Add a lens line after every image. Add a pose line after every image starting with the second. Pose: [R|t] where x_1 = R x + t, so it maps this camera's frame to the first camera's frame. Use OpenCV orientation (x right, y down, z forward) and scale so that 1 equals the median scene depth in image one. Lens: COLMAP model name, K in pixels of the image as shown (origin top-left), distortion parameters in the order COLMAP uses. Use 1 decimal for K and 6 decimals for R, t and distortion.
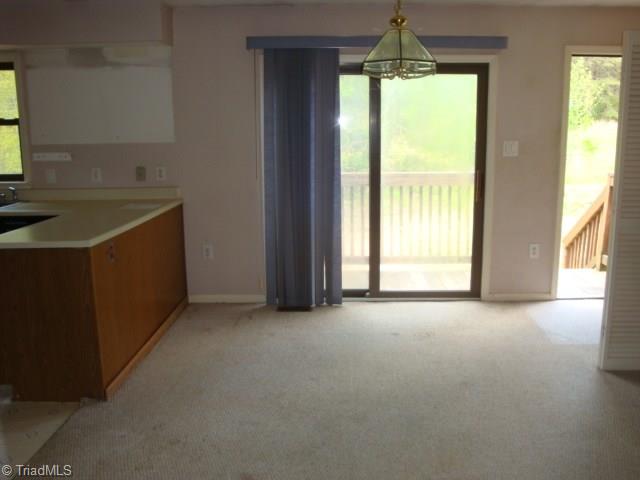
lens RADIAL K [[572.3, 0, 329.5], [0, 572.3, 239.5], [0, 0, 1]] dist [-0.112454, 0.087209]
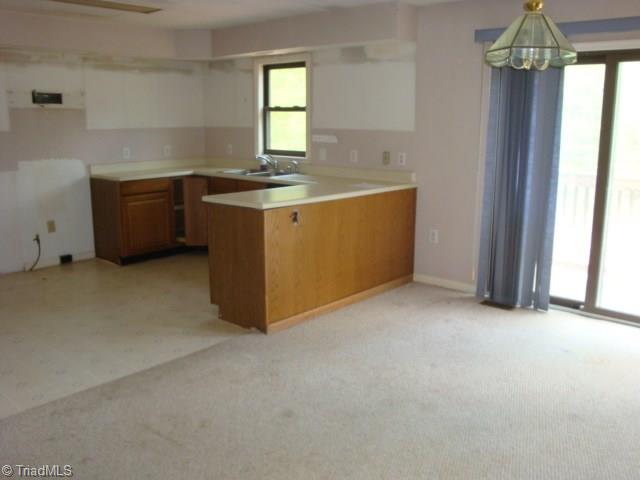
lens RADIAL K [[572.3, 0, 329.5], [0, 572.3, 239.5], [0, 0, 1]] dist [-0.112454, 0.087209]
pose [[0.776444, 0.146076, -0.613022, 0.299009], [-0.133847, 0.988796, 0.066091, -0.016267], [0.615808, 0.030735, 0.787296, 0.047799]]
